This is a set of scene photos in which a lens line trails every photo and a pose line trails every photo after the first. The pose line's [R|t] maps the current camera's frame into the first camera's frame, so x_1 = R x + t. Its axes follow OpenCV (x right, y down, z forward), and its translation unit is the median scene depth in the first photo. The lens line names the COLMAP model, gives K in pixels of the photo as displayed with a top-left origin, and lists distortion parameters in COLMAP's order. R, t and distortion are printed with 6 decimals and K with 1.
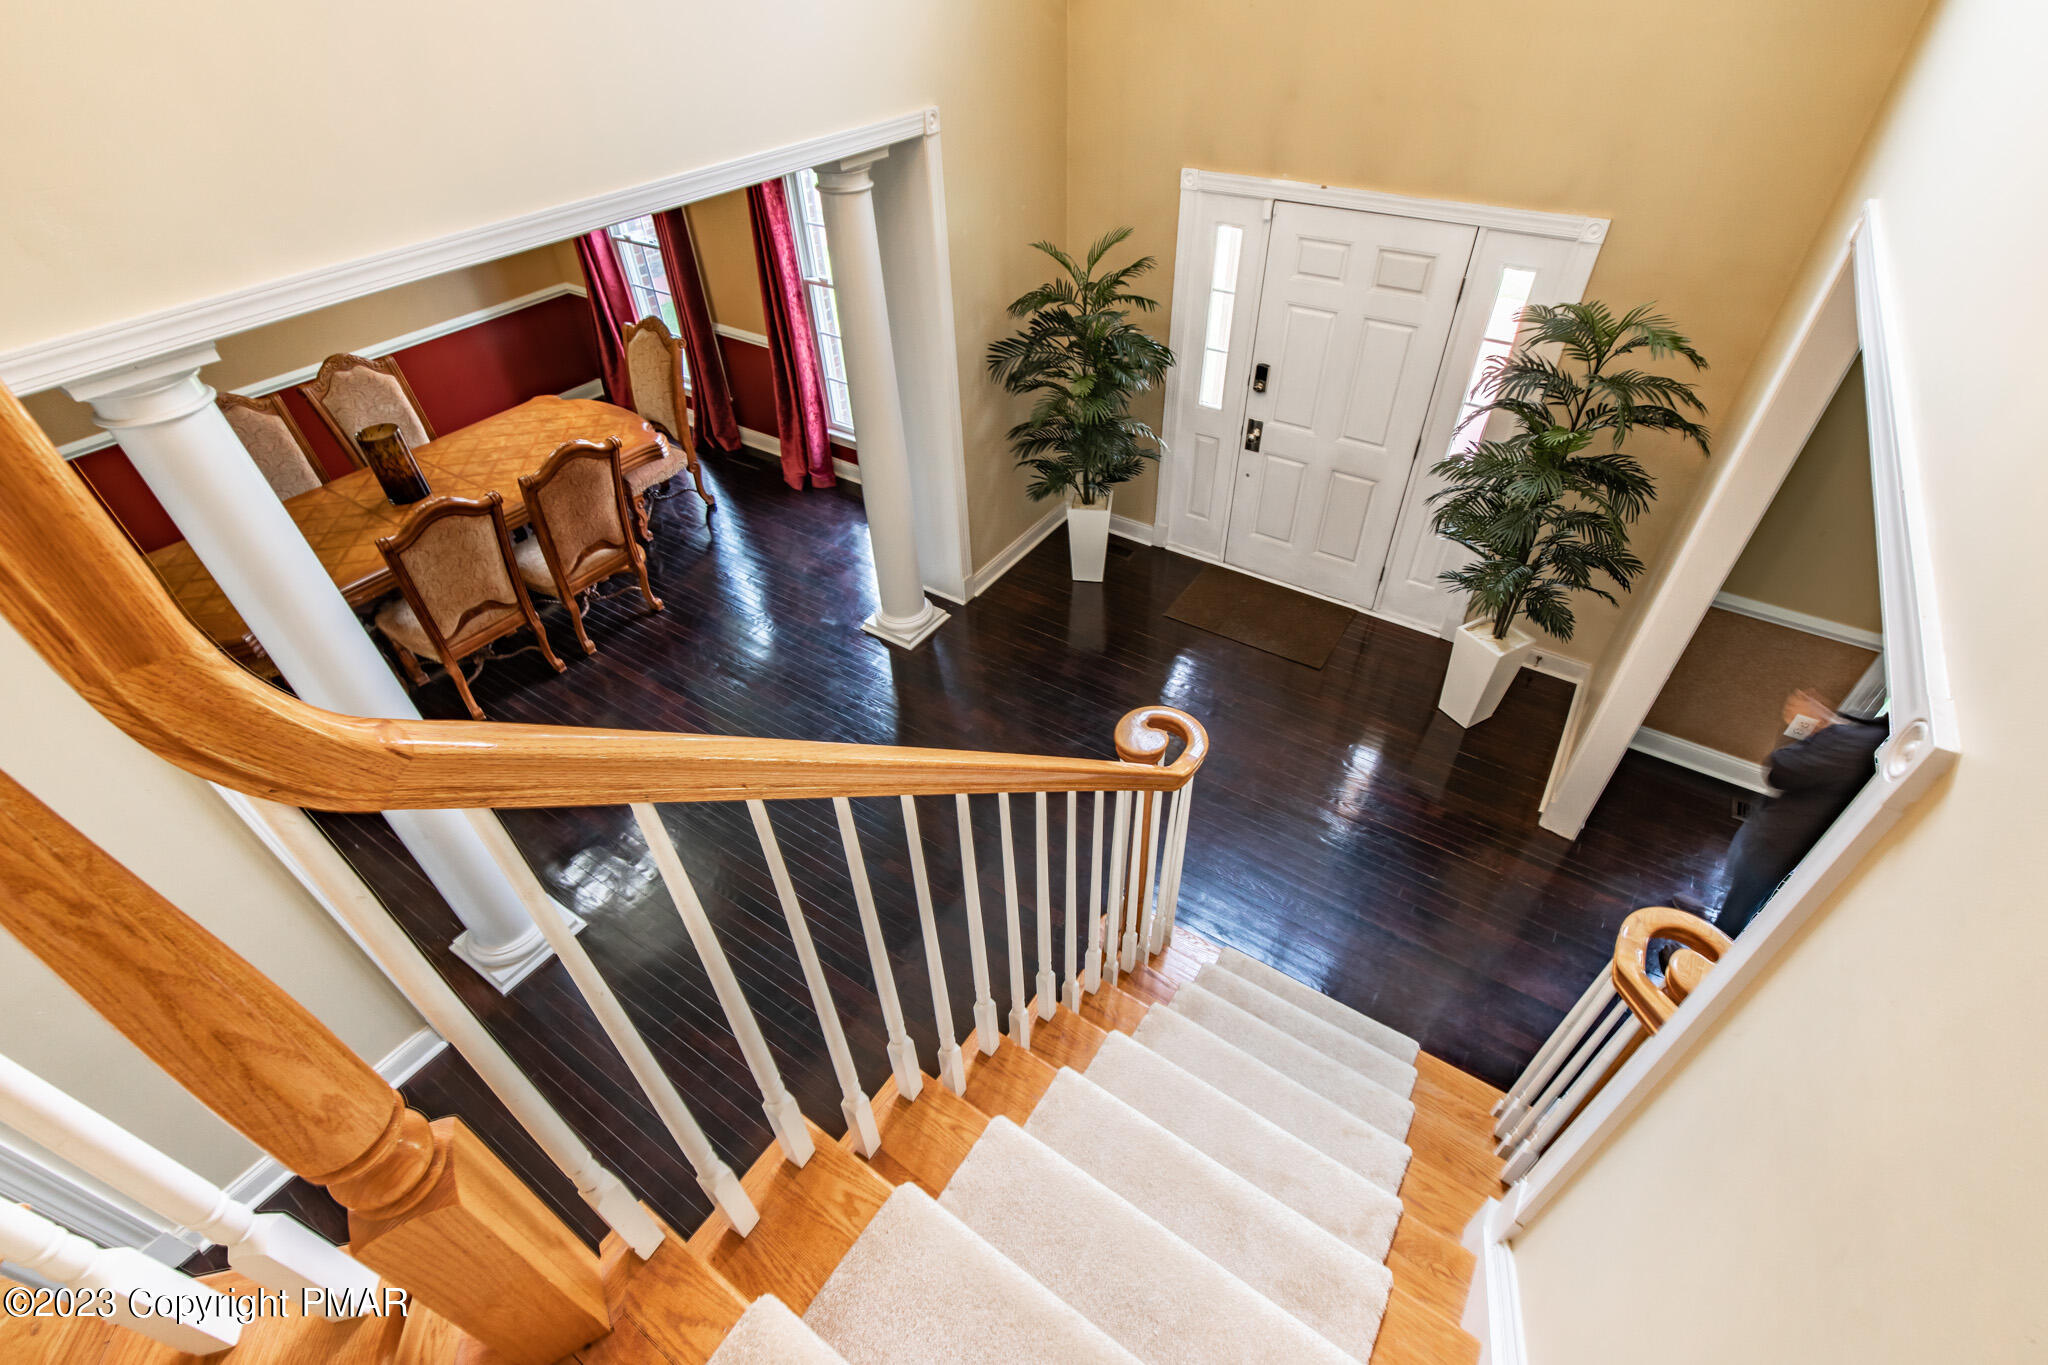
lens RADIAL K [[897.5, 0, 1043.2], [0, 897.5, 670.5], [0, 0, 1]] dist [-0.000101, 0.000018]
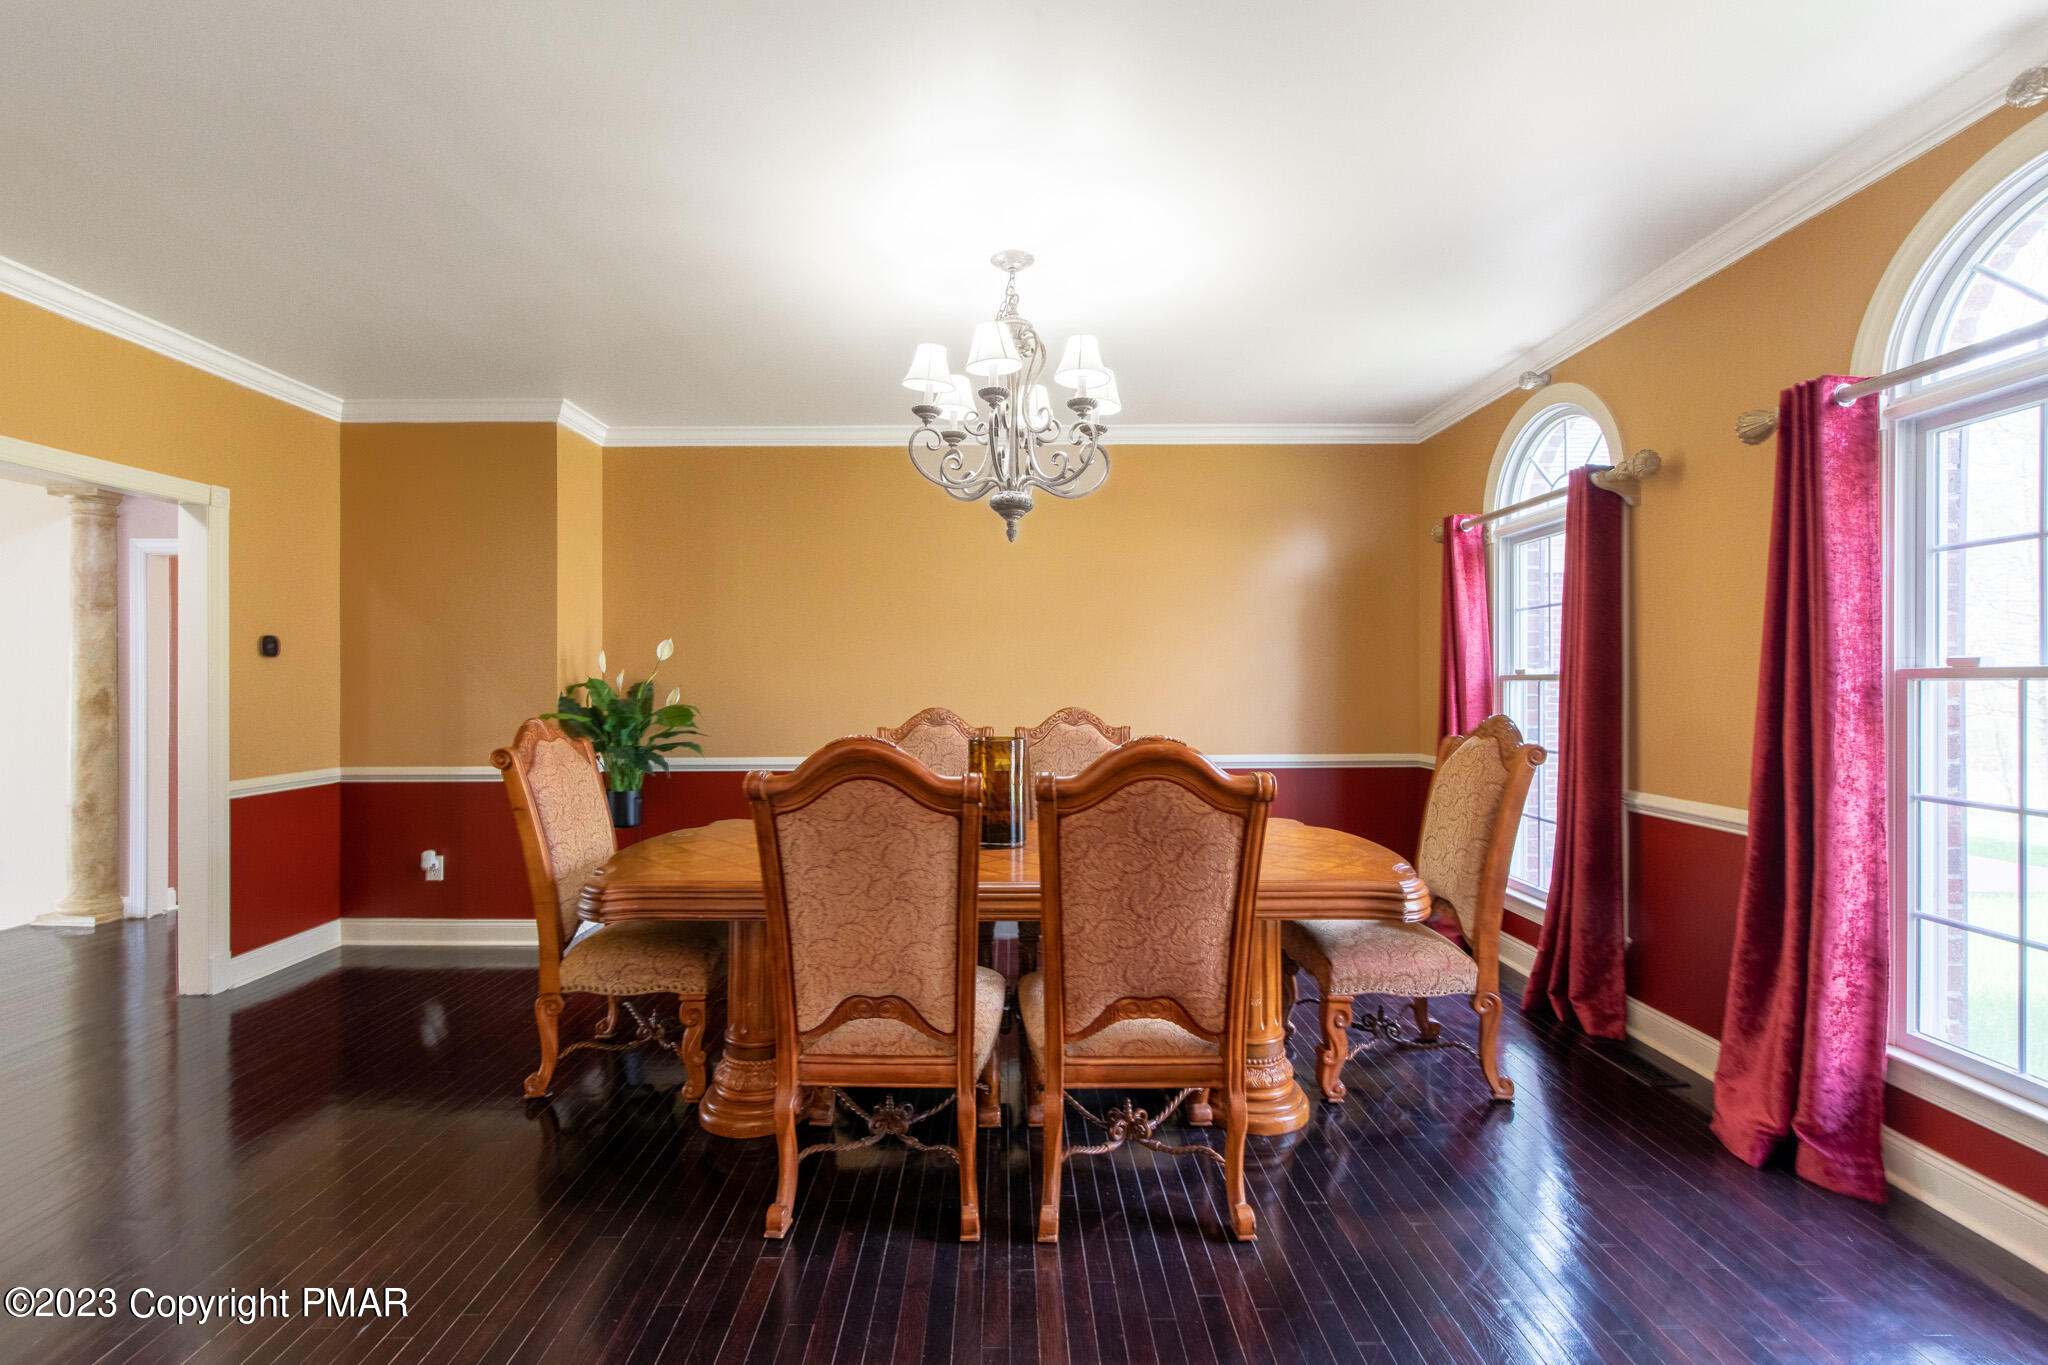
lens RADIAL K [[892.1, 0, 1008.7], [0, 892.1, 682.2], [0, 0, 1]] dist [0.002873, 0.000259]
pose [[0.546447, 0.011772, -0.837411, -0.133685], [-0.548619, 0.760523, -0.347306, -0.053172], [0.632782, 0.649204, 0.422044, 0.531825]]
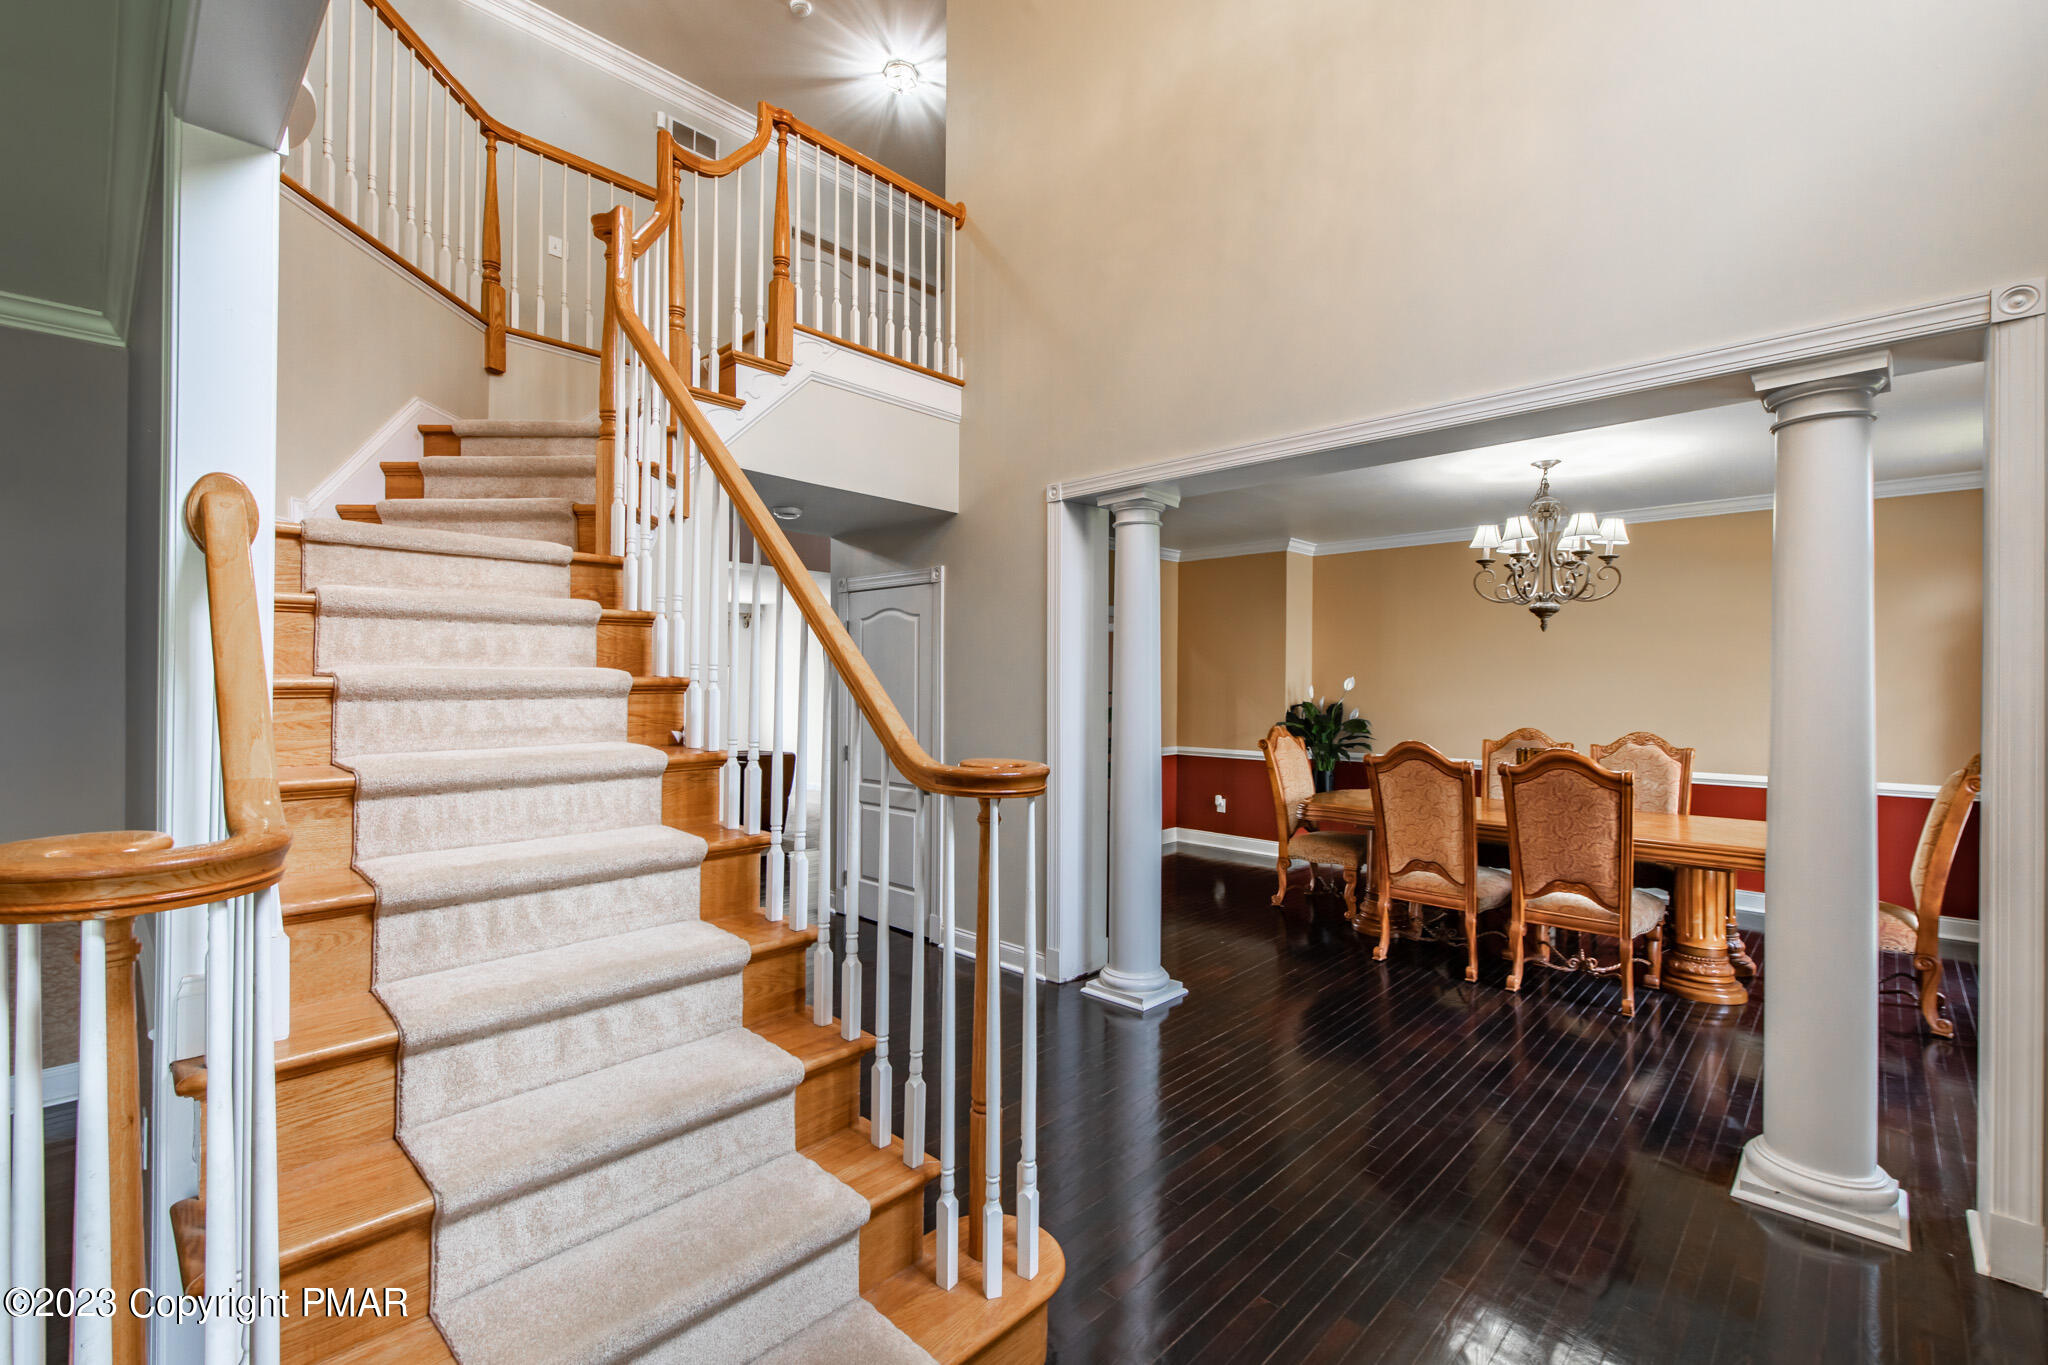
lens RADIAL K [[892.1, 0, 1008.7], [0, 892.1, 682.2], [0, 0, 1]] dist [0.002873, 0.000259]
pose [[-0.182746, 0.008694, -0.983122, 0.371008], [-0.644424, 0.754139, 0.126457, -0.034066], [0.742510, 0.656657, -0.132214, 0.461122]]
